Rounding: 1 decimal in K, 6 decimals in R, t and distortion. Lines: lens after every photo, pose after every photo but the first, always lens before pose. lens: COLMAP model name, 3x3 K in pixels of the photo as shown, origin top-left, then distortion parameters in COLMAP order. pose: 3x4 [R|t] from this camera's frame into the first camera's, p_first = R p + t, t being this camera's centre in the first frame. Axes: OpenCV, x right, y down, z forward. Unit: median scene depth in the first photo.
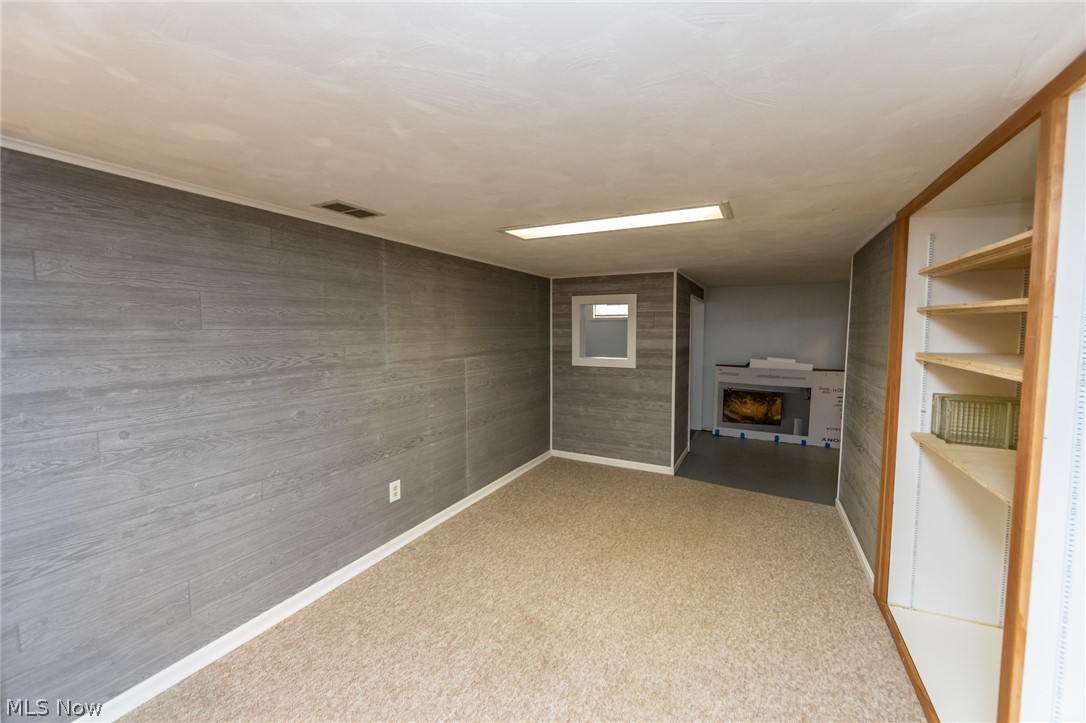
lens RADIAL K [[426.8, 0, 551.5], [0, 426.8, 354.8], [0, 0, 1]] dist [-0.000909, -0.000111]
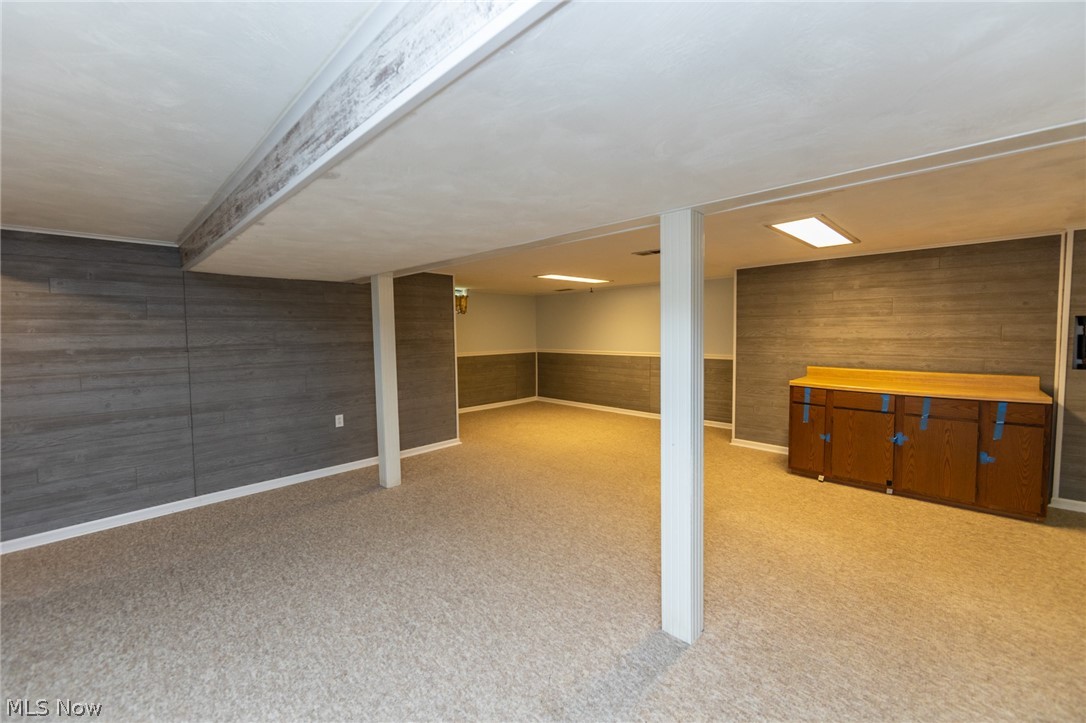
lens RADIAL K [[426.8, 0, 541.3], [0, 426.8, 357.5], [0, 0, 1]] dist [-0.000909, -0.000111]
pose [[-0.286867, 0.076973, -0.954873, 1.805077], [-0.033198, 0.995369, 0.090211, 0.014463], [0.957395, 0.057578, -0.282983, -0.073757]]
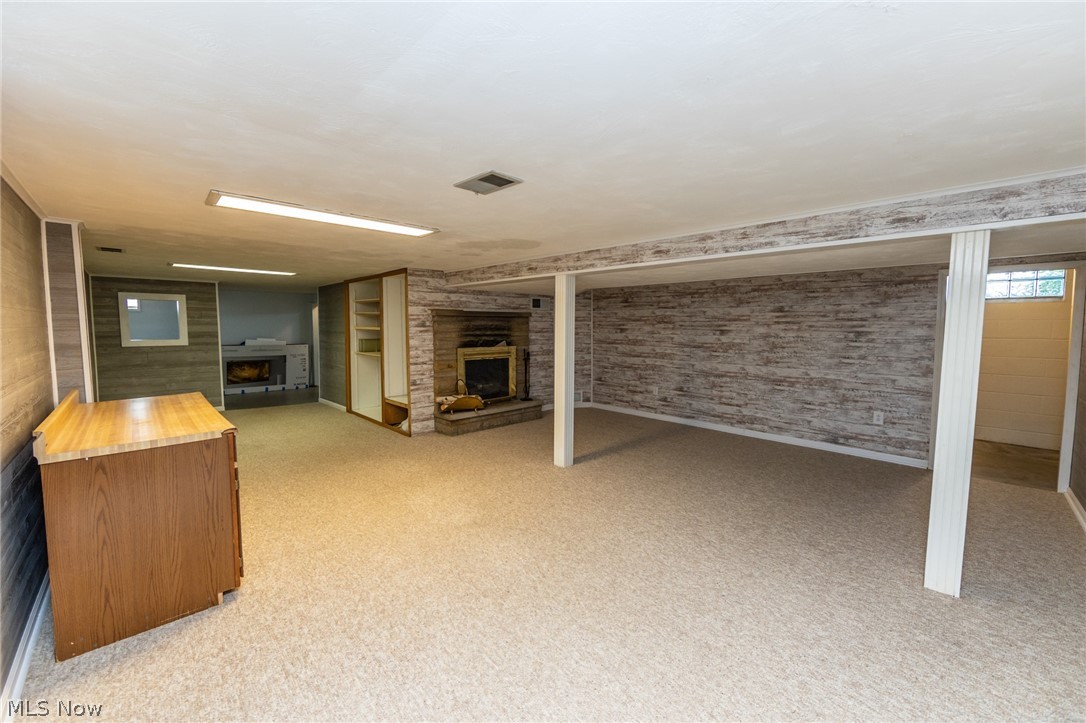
lens RADIAL K [[426.8, 0, 547.1], [0, 426.8, 353.8], [0, 0, 1]] dist [-0.000909, -0.000111]
pose [[0.327248, -0.064285, 0.942749, -0.661127], [0.057080, 0.997206, 0.048184, 0.051117], [-0.943213, 0.038044, 0.330003, -0.547586]]
